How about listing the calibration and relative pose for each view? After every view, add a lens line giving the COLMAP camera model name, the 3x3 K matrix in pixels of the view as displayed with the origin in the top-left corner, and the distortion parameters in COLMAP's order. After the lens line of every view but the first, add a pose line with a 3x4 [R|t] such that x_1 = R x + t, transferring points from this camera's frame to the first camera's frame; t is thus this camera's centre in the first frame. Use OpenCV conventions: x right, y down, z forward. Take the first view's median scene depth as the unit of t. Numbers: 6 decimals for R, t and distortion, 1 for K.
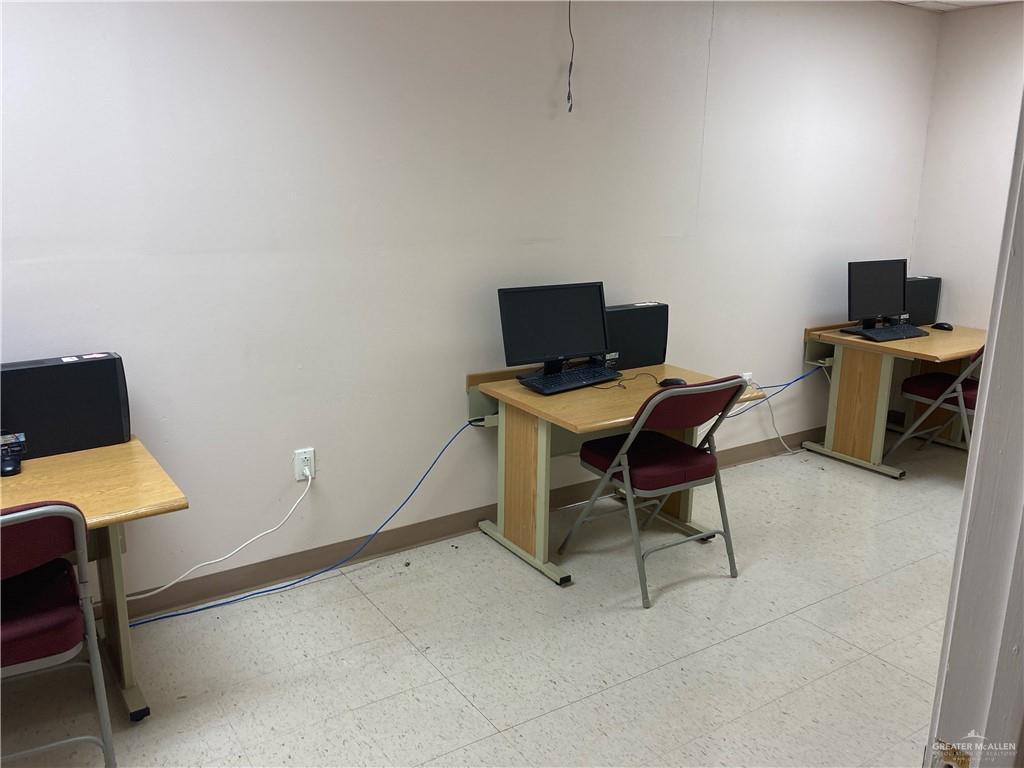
lens RADIAL K [[834.2, 0, 482.5], [0, 834.2, 382.7], [0, 0, 1]] dist [0.050196, -0.079822]
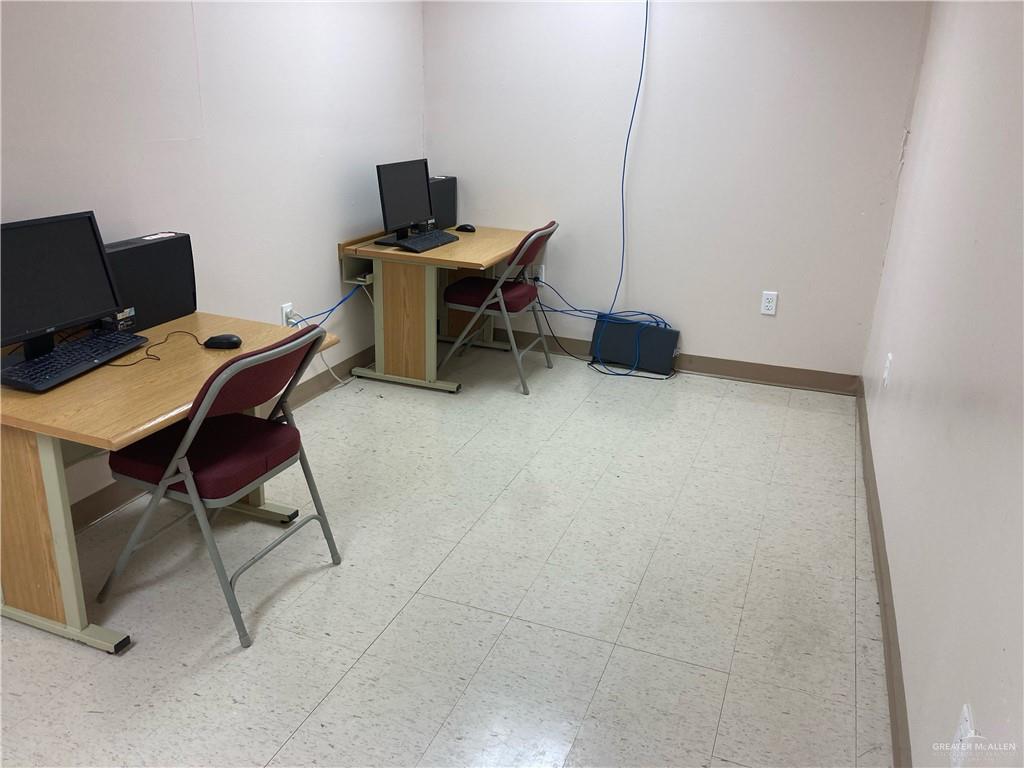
lens RADIAL K [[844.9, 0, 504.1], [0, 844.9, 371.3], [0, 0, 1]] dist [0.044419, -0.069590]
pose [[0.802924, -0.180294, 0.568161, -0.007131], [0.121354, 0.982641, 0.140323, -0.045390], [-0.583597, -0.043720, 0.810866, 0.211121]]
